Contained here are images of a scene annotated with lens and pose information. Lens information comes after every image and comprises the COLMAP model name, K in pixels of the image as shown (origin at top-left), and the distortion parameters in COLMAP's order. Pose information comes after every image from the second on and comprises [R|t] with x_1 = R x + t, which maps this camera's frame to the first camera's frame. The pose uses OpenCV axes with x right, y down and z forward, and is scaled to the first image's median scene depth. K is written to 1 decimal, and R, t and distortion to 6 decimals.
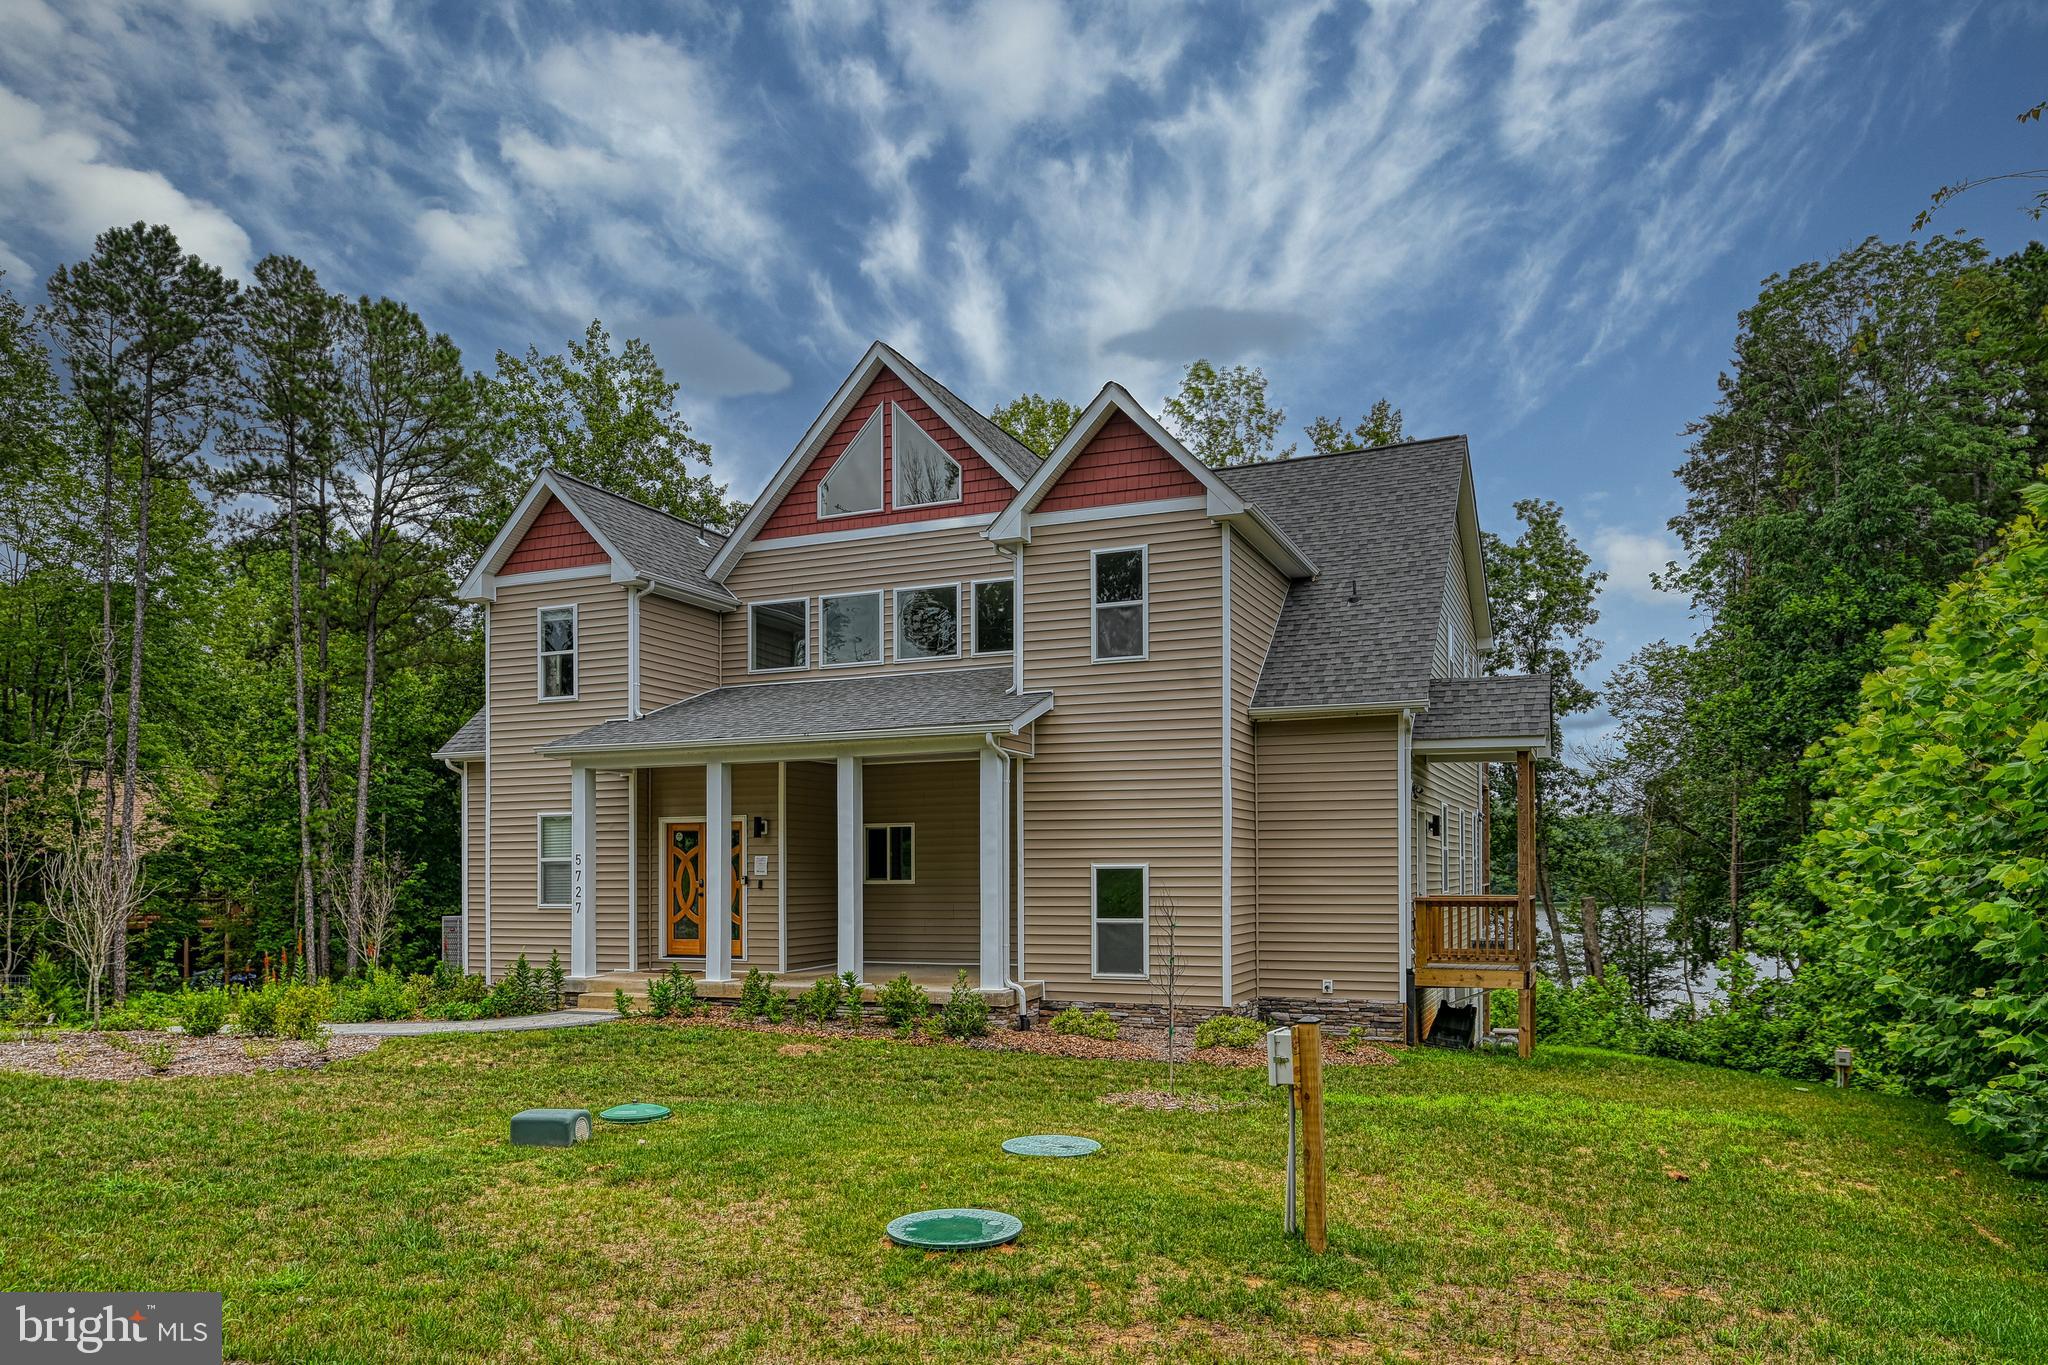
lens RADIAL K [[1291.6, 0, 1024.6], [0, 1291.6, 686.7], [0, 0, 1]] dist [0.006863, 0.000607]
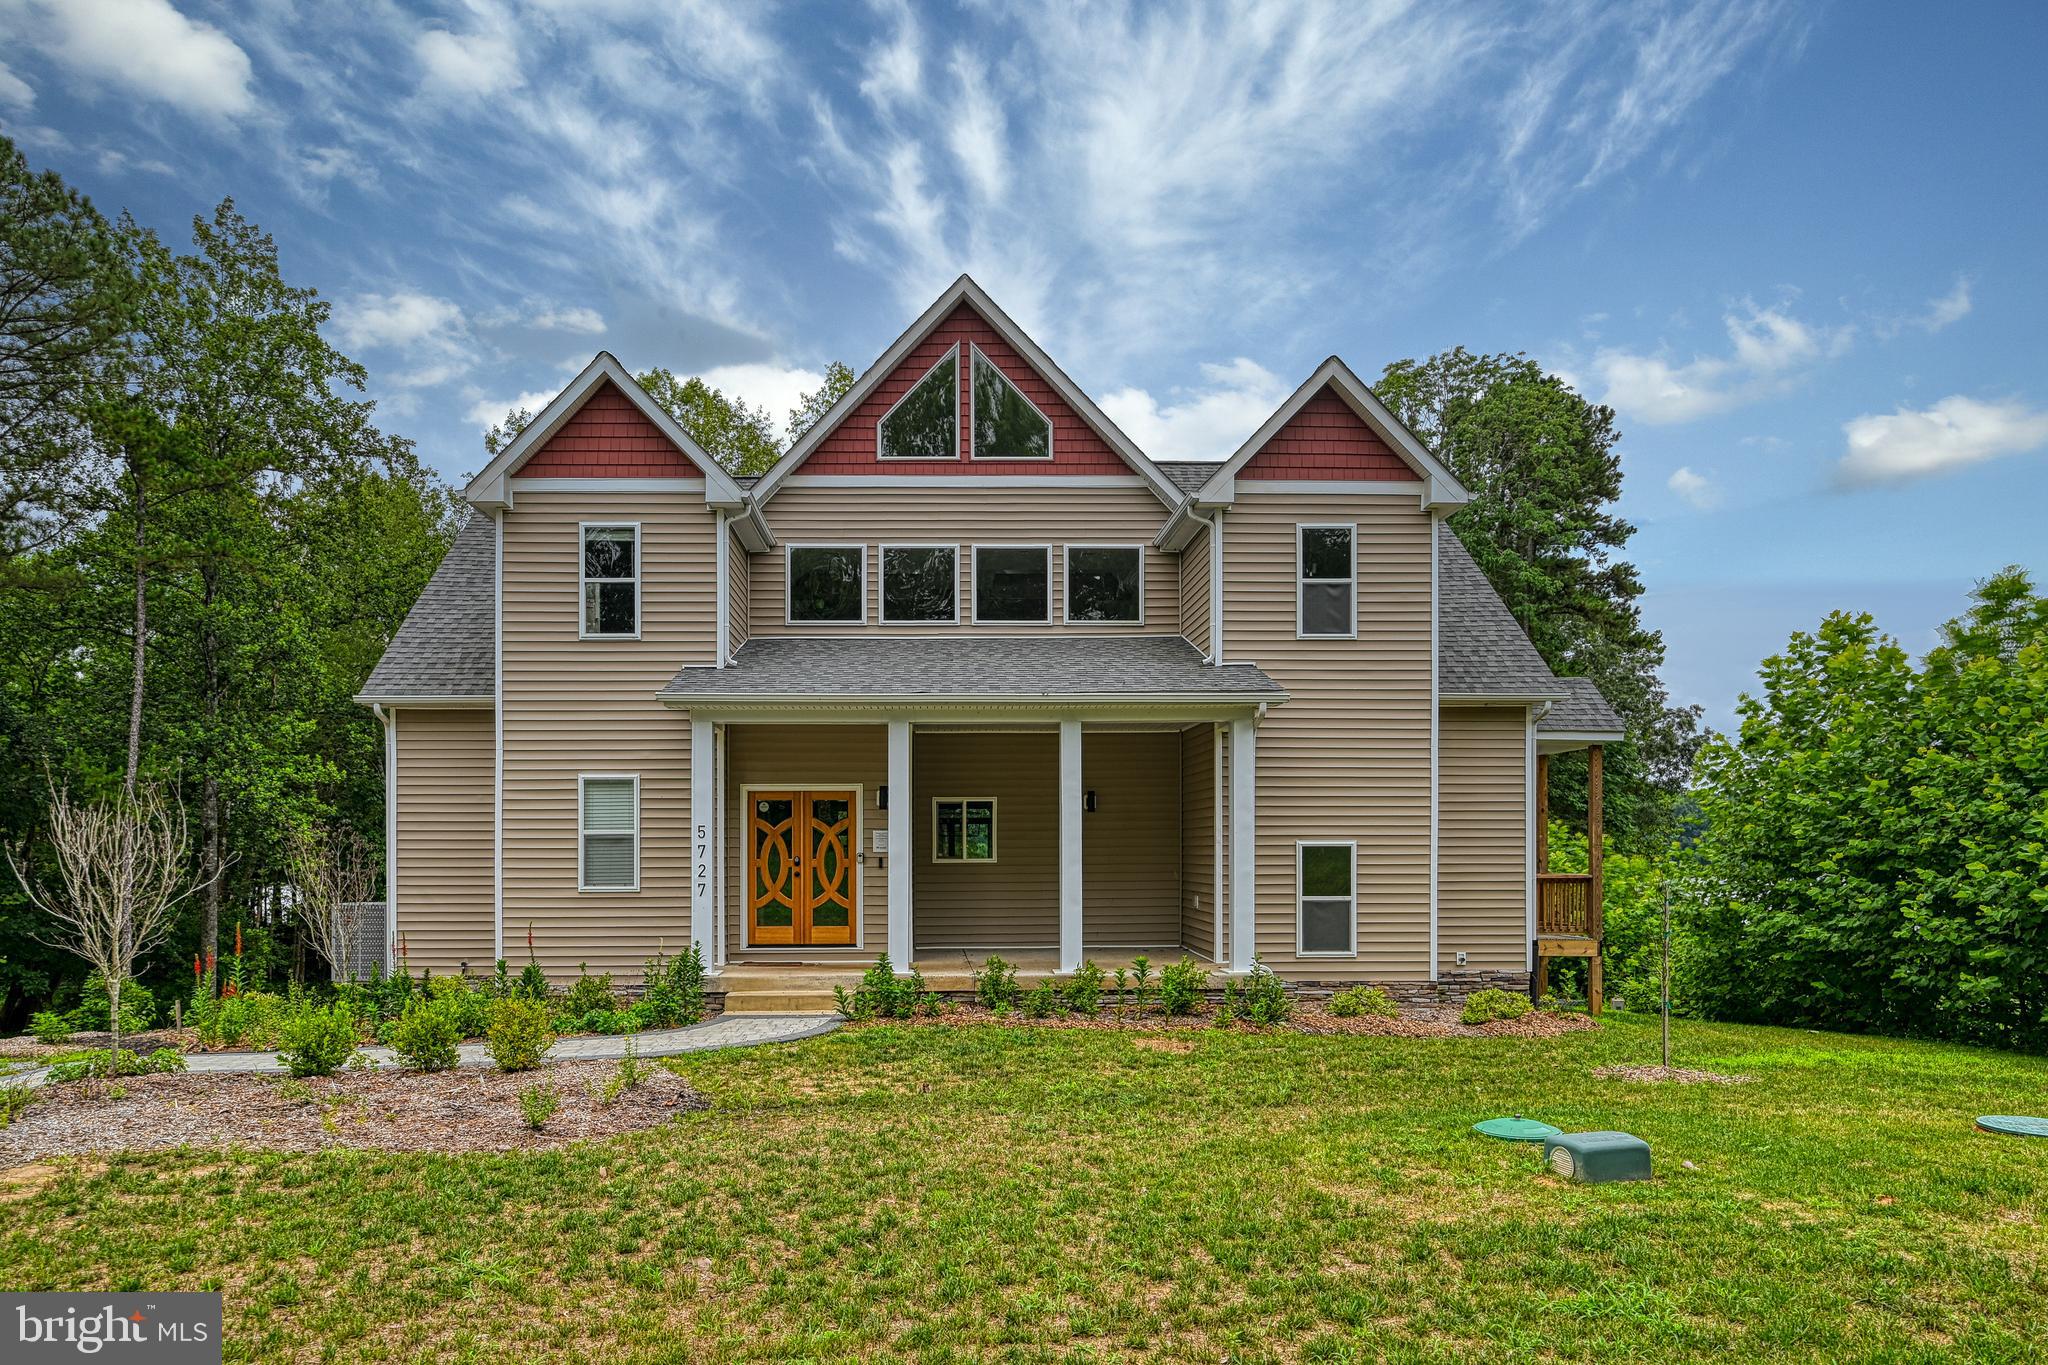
lens RADIAL K [[1256.0, 0, 1024.0], [0, 1256.0, 687.9], [0, 0, 1]] dist [0.037308, -0.001058]
pose [[0.918034, 0.054687, 0.392713, -0.456121], [-0.058341, 0.998293, -0.002635, 0.030185], [-0.392186, -0.020492, 0.919658, 0.171891]]
